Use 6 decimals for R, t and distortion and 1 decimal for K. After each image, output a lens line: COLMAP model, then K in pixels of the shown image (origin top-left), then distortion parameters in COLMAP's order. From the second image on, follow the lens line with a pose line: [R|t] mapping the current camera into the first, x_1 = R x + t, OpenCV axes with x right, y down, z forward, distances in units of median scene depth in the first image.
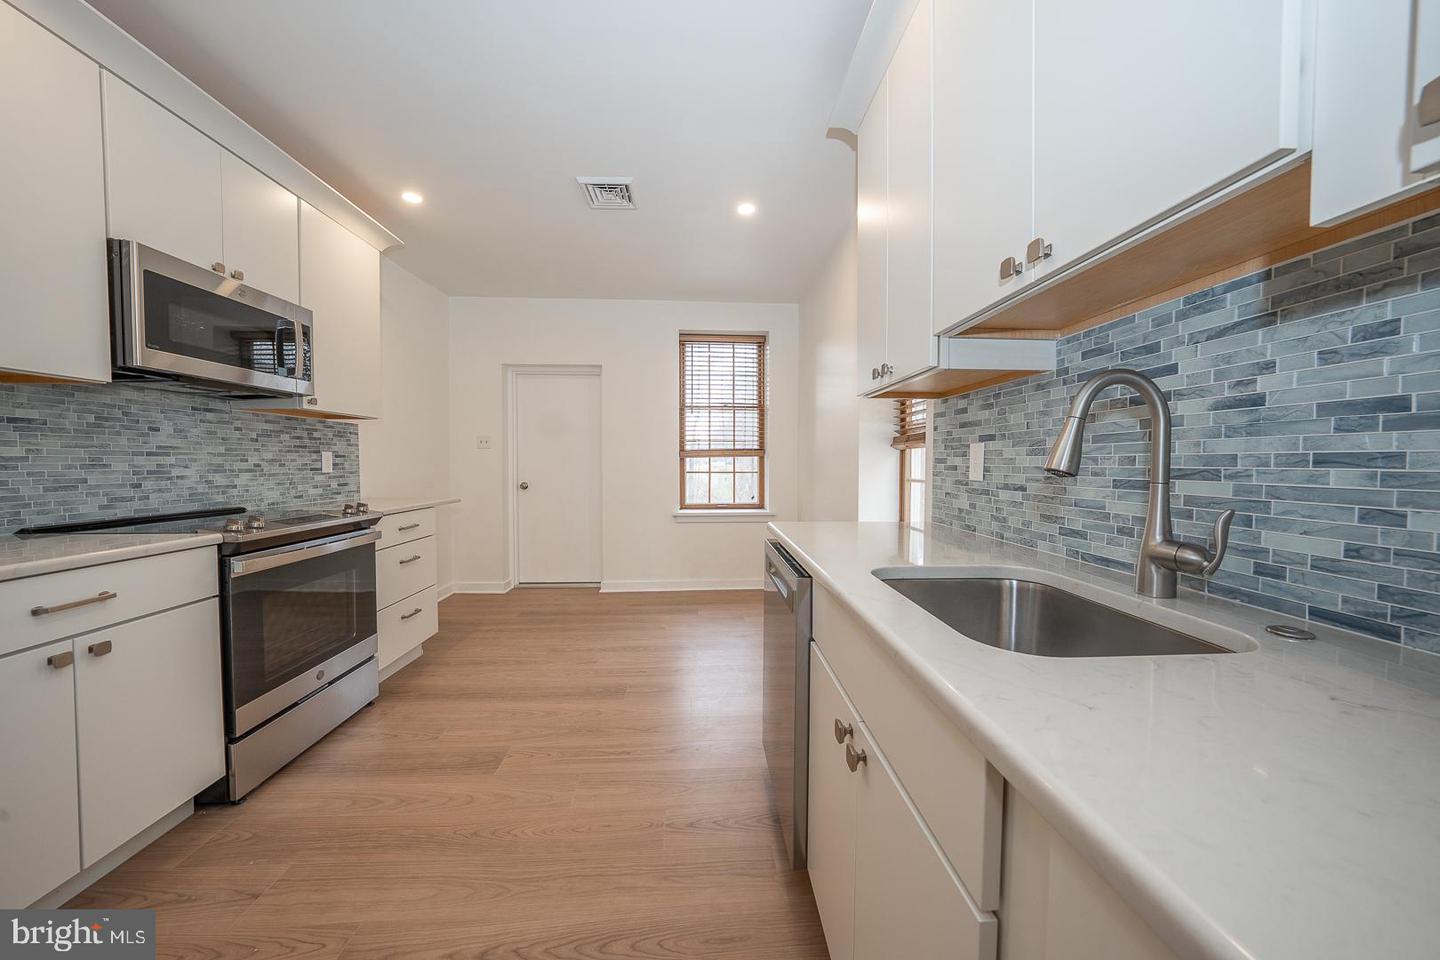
lens RADIAL K [[495.4, 0, 722.7], [0, 495.4, 476.2], [0, 0, 1]] dist [-0.025939, 0.004774]
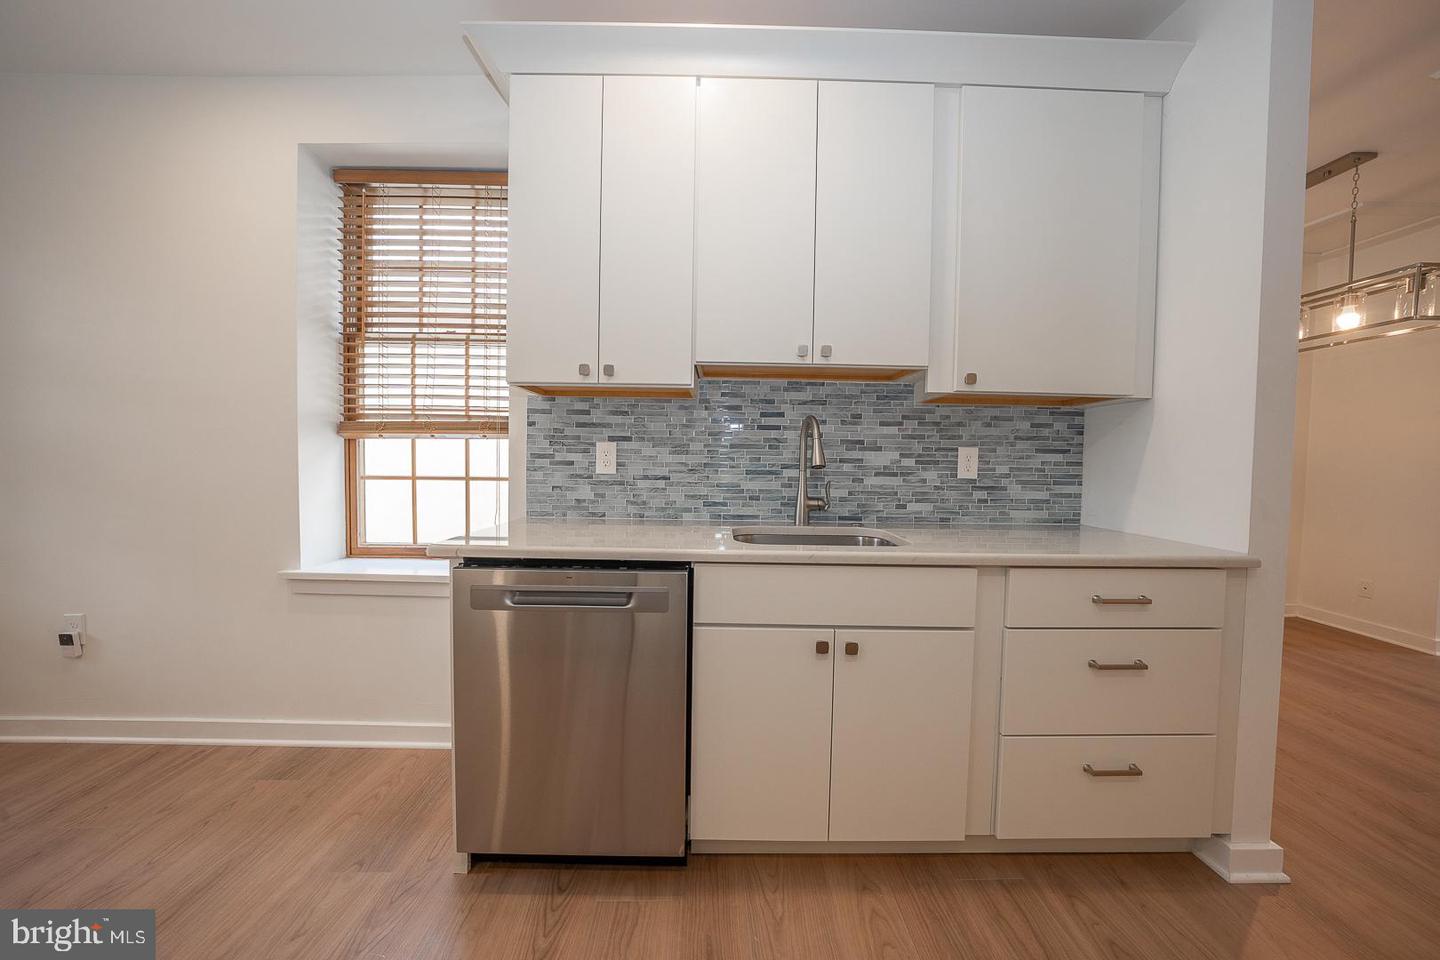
lens RADIAL K [[495.4, 0, 719.0], [0, 495.4, 476.2], [0, 0, 1]] dist [-0.025939, 0.004774]
pose [[0.043549, -0.038010, 0.998328, -0.591312], [0.014594, 0.999194, 0.037406, -0.022905], [-0.998945, 0.012941, 0.044069, 0.599039]]
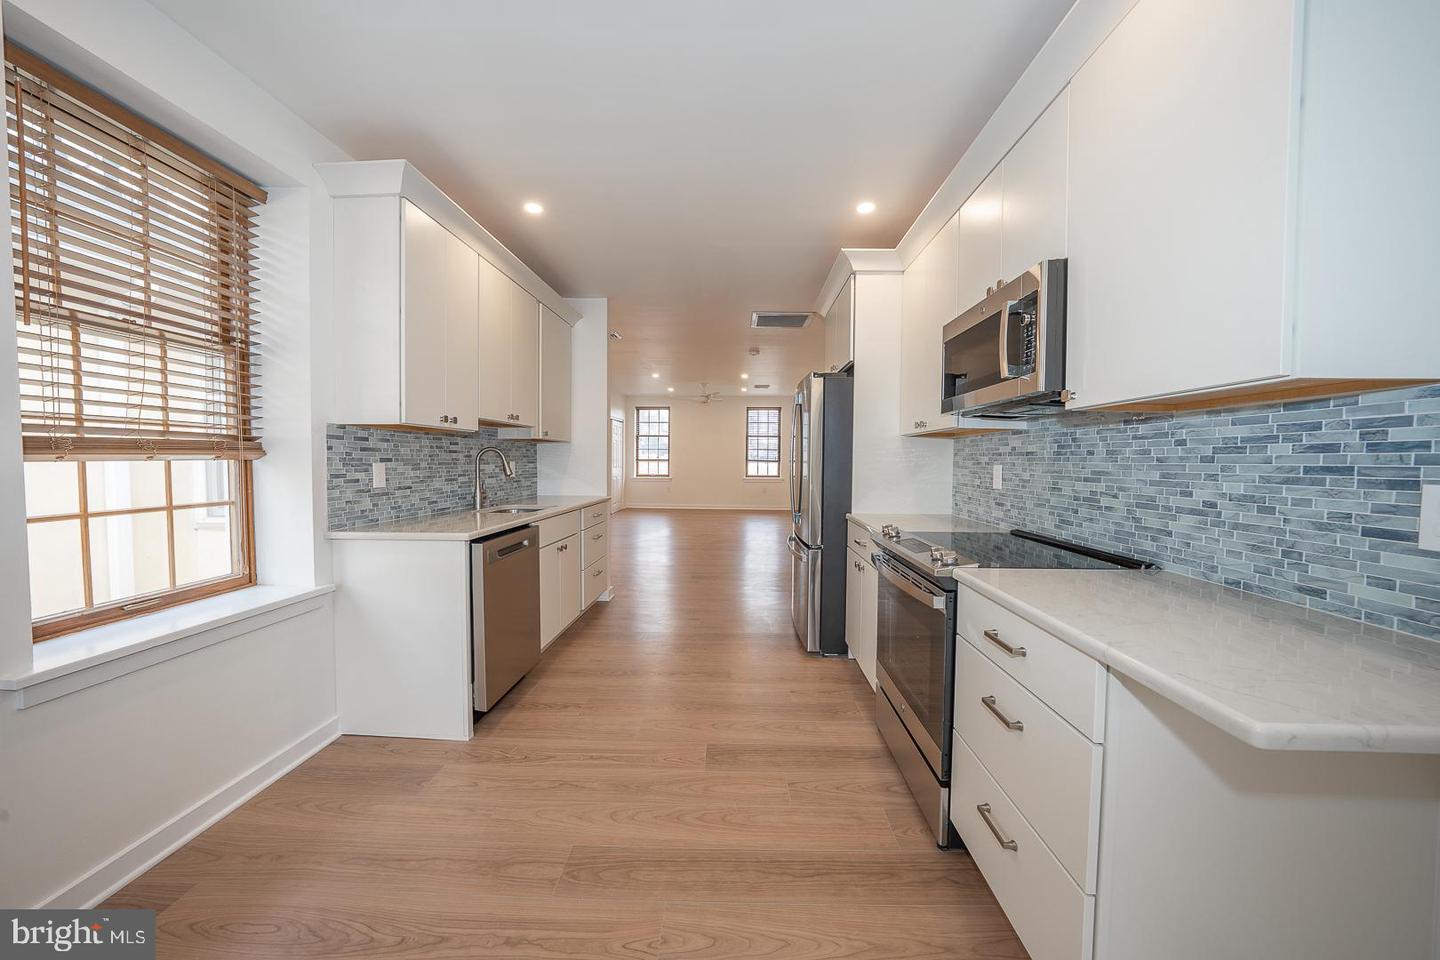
lens RADIAL K [[495.4, 0, 726.0], [0, 495.4, 474.8], [0, 0, 1]] dist [-0.025939, 0.004774]
pose [[-0.996273, -0.012545, 0.085341, -0.606893], [-0.007435, 0.998174, 0.059940, -0.114524], [-0.085937, 0.059083, -0.994547, 2.142384]]
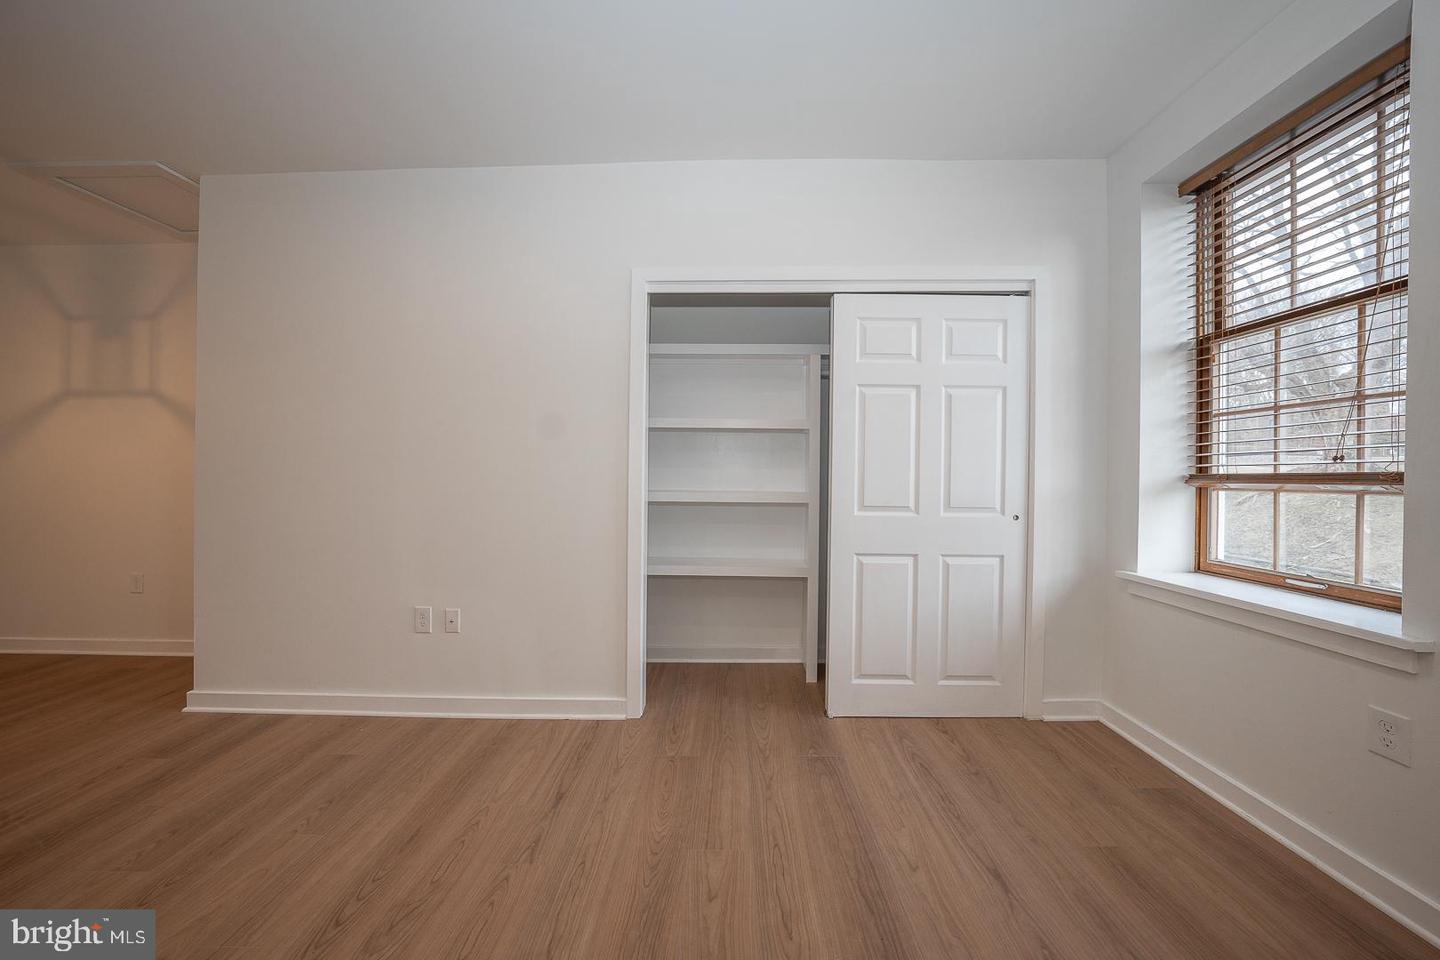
lens RADIAL K [[495.4, 0, 723.1], [0, 495.4, 487.0], [0, 0, 1]] dist [-0.025939, 0.004774]
pose [[0.078523, -0.007453, 0.996884, -0.082478], [0.016297, 0.999848, 0.006191, 0.084426], [-0.996779, 0.015760, 0.078633, -3.268411]]
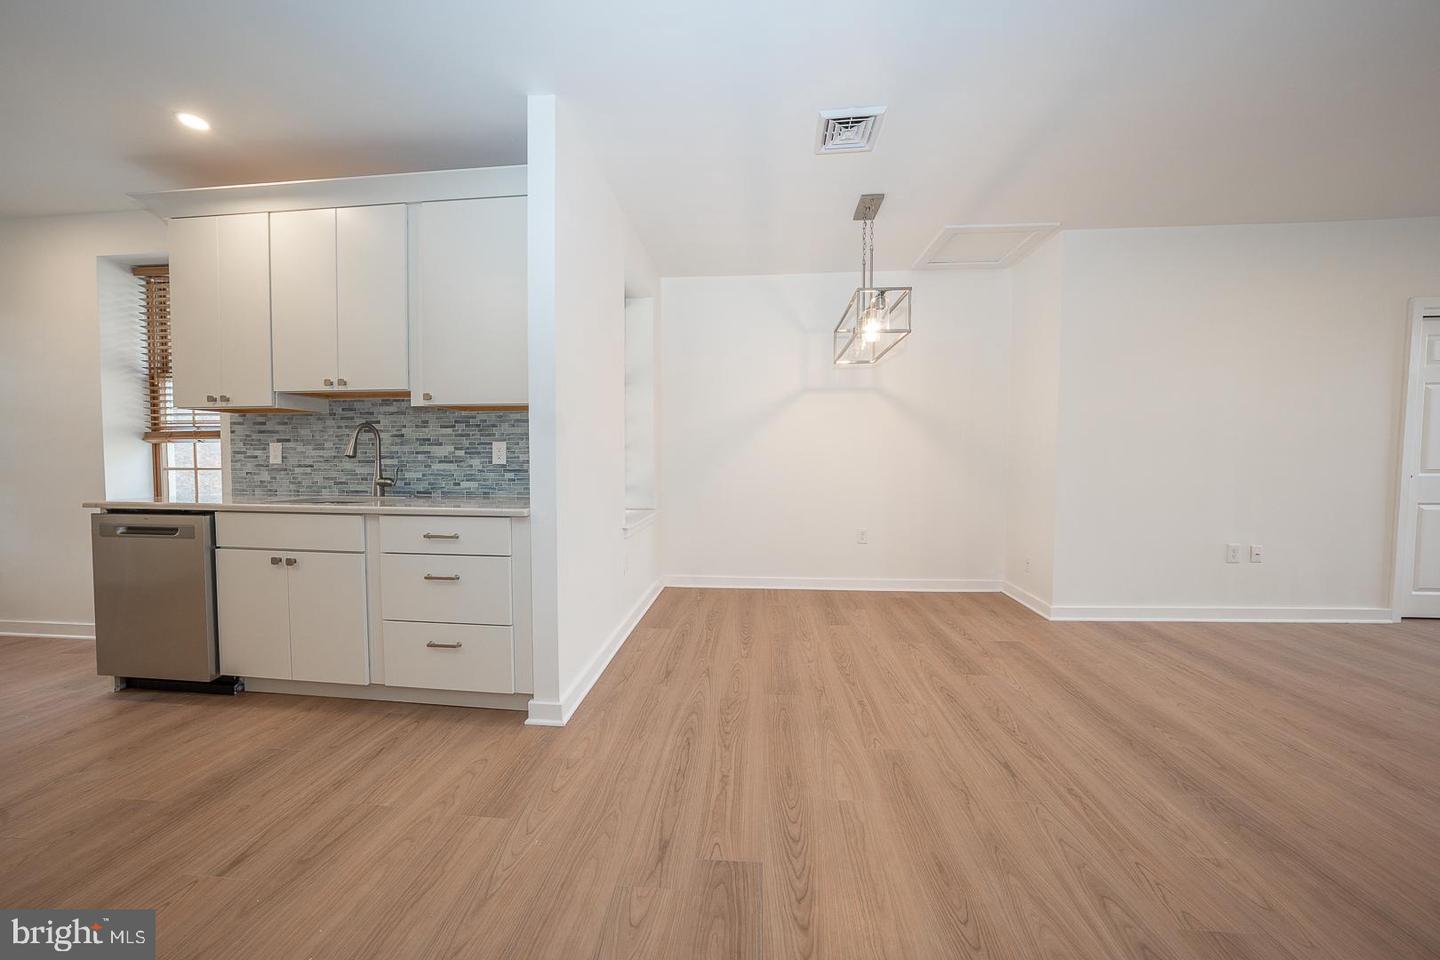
lens RADIAL K [[495.4, 0, 721.9], [0, 495.4, 476.9], [0, 0, 1]] dist [-0.025939, 0.004774]
pose [[0.147943, -0.039092, 0.988223, -0.890486], [0.026830, 0.999009, 0.035502, 0.033470], [-0.988632, 0.021262, 0.148845, -0.777804]]
